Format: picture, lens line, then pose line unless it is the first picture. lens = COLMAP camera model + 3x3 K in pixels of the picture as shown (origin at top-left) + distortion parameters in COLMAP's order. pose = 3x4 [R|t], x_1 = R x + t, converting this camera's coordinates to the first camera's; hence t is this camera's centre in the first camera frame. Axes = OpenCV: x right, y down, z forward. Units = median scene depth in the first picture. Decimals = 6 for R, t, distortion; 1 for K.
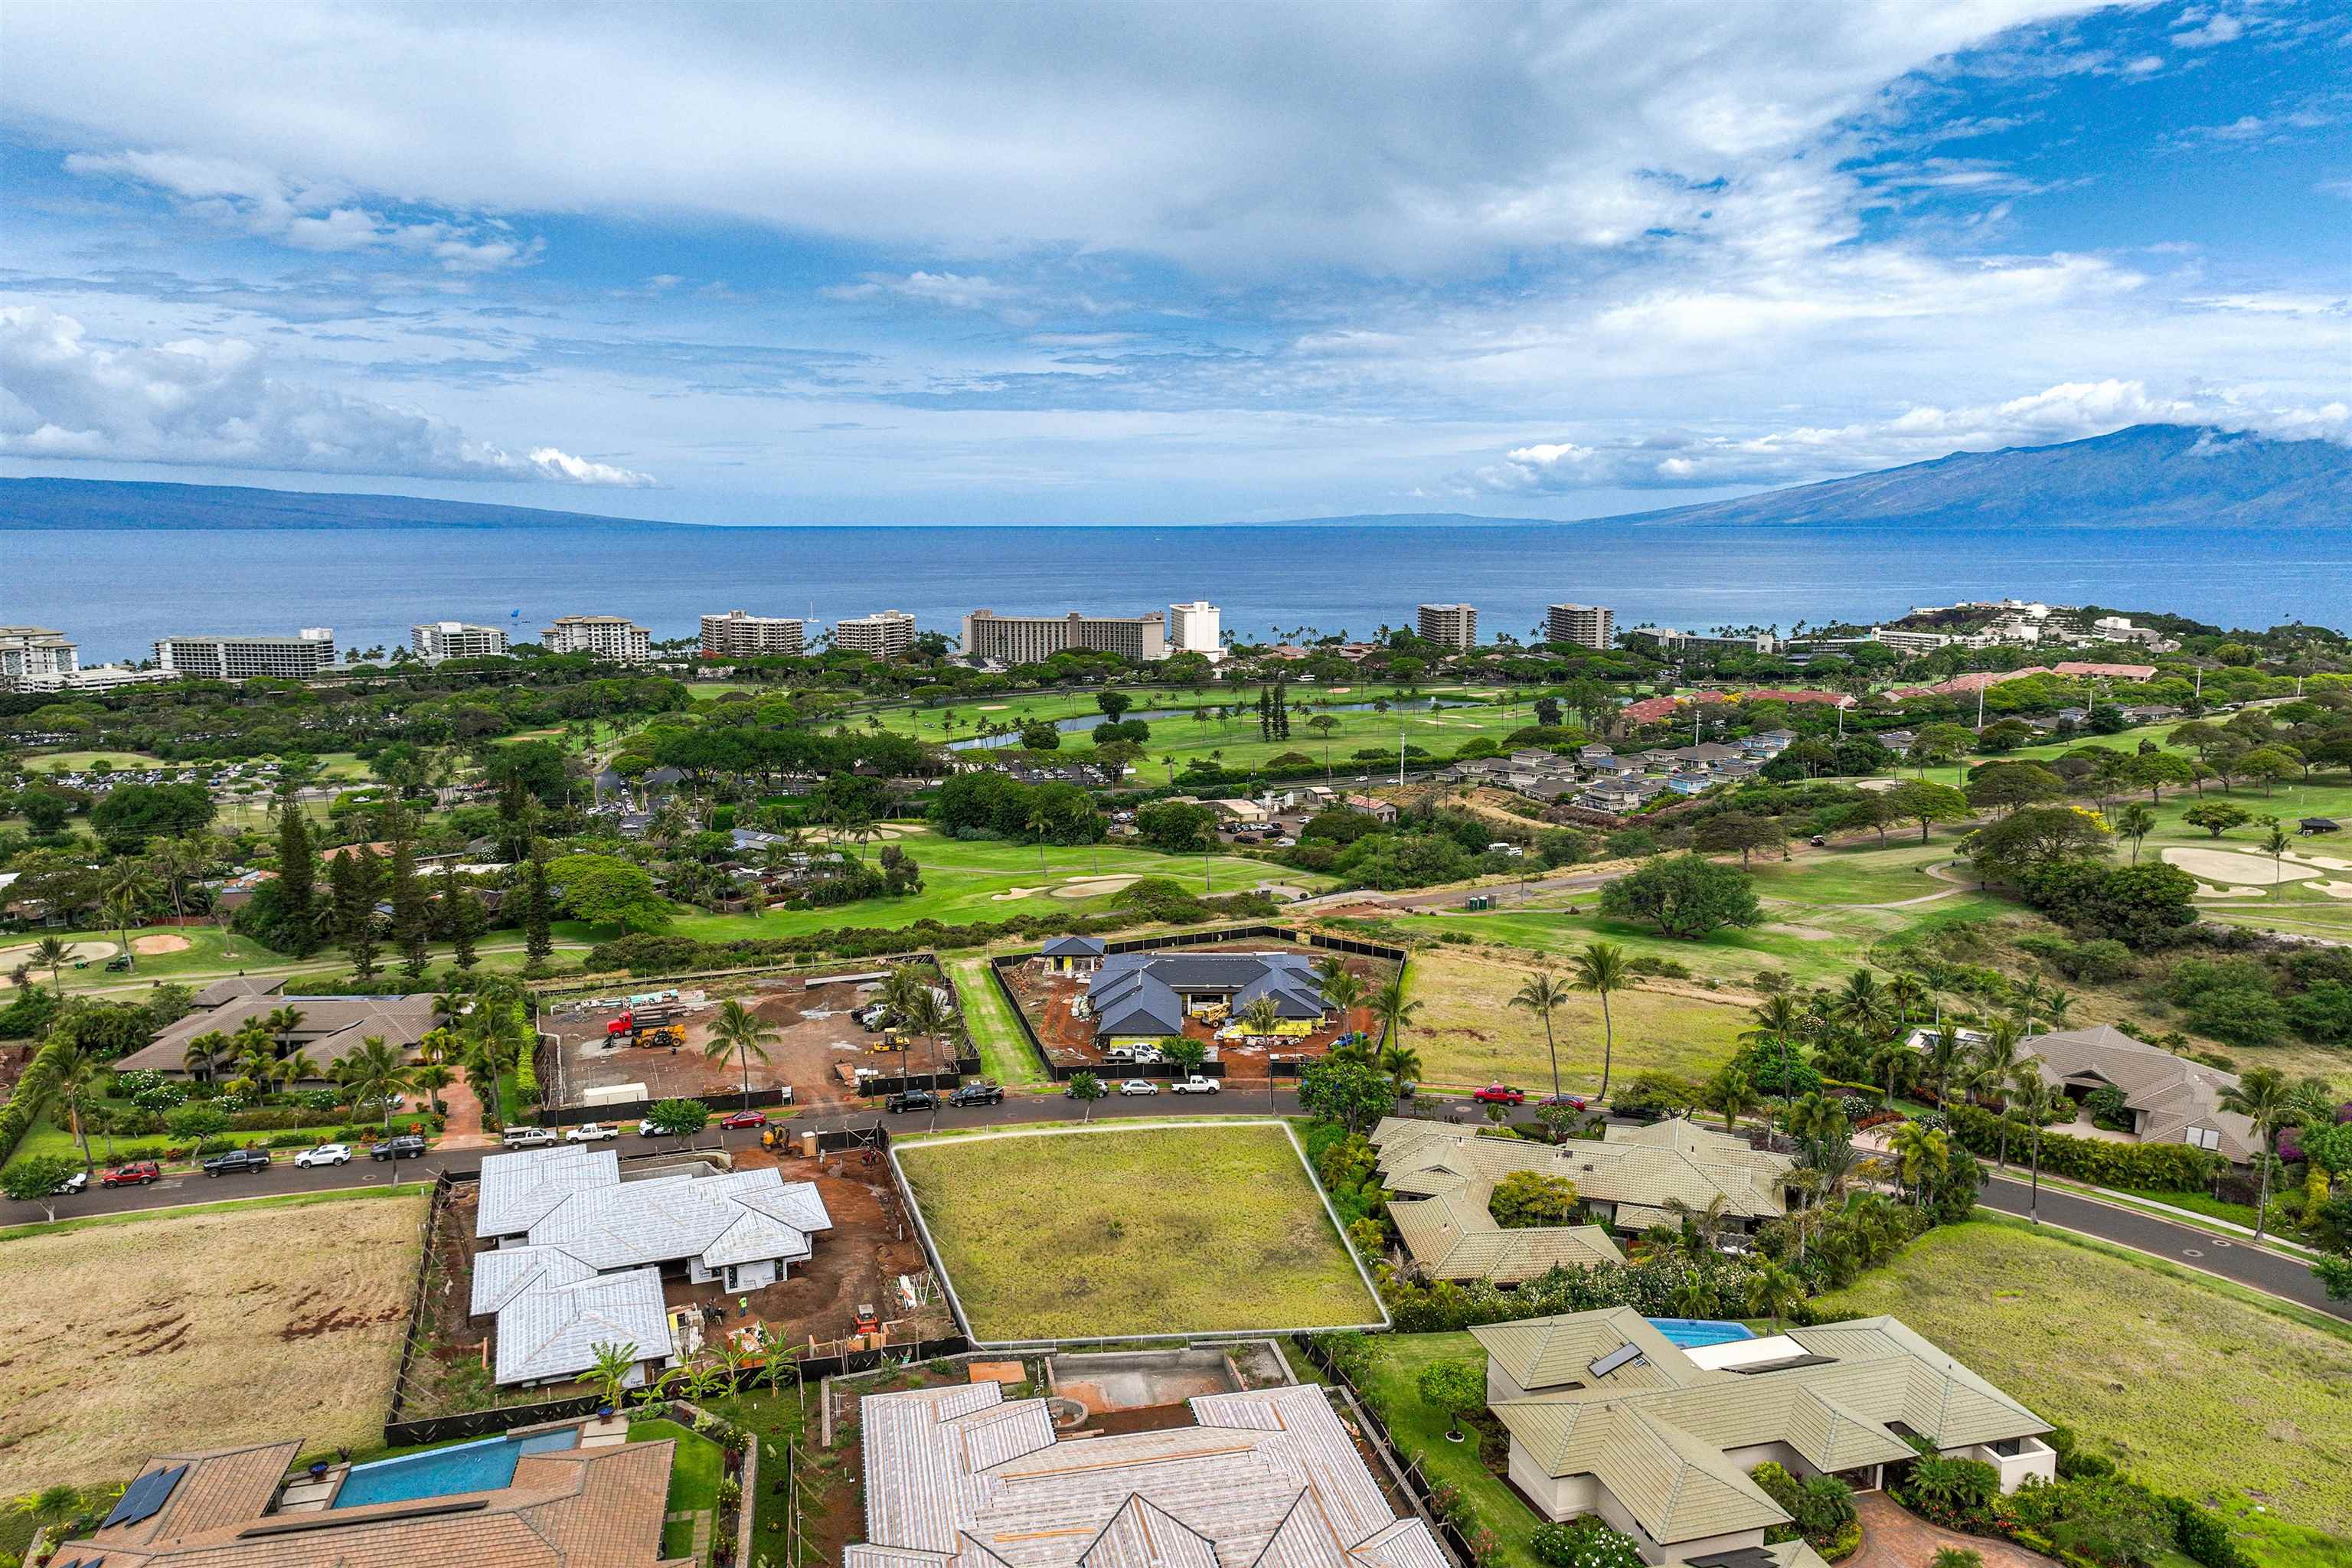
lens RADIAL K [[1655.9, 0, 1179.5], [0, 1655.9, 770.9], [0, 0, 1]] dist [-0.003246, 0.016019]
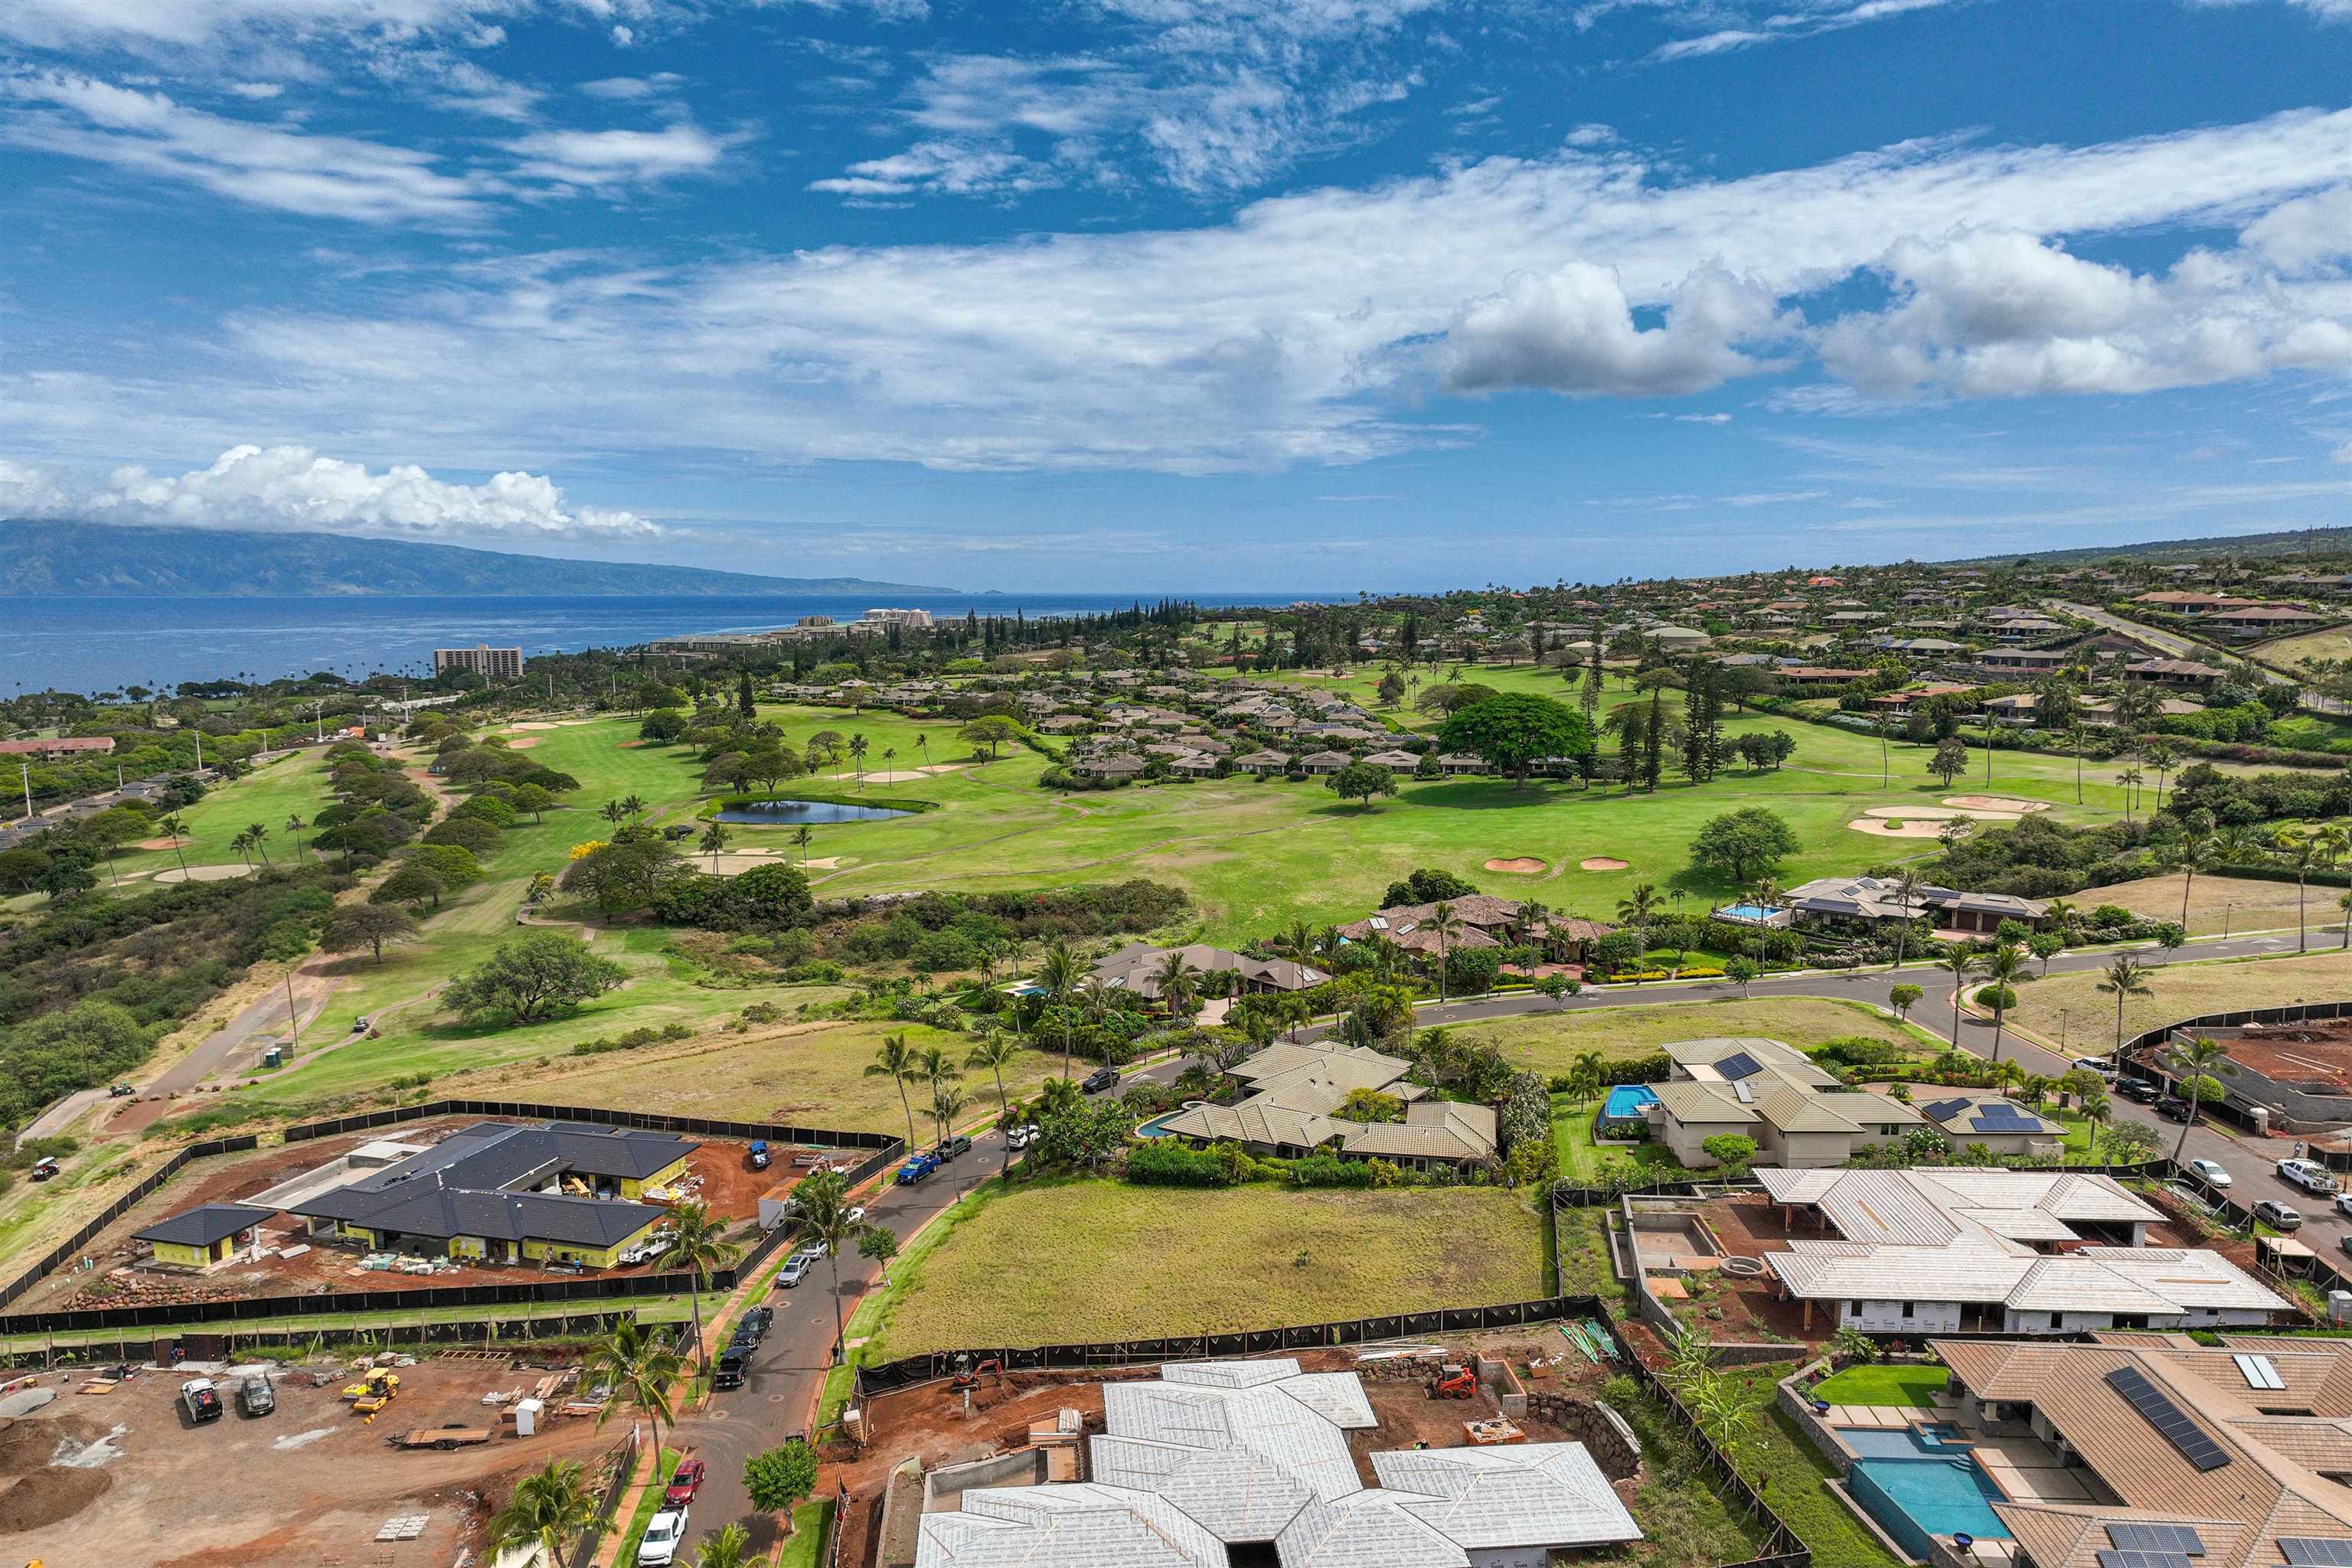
lens RADIAL K [[1655.9, 0, 1178.6], [0, 1655.9, 825.0], [0, 0, 1]] dist [-0.003246, 0.016019]
pose [[0.266520, -0.137514, 0.953969, -0.130419], [0.145753, 0.984137, 0.101142, -0.013974], [-0.952745, 0.112087, 0.282335, 0.096067]]
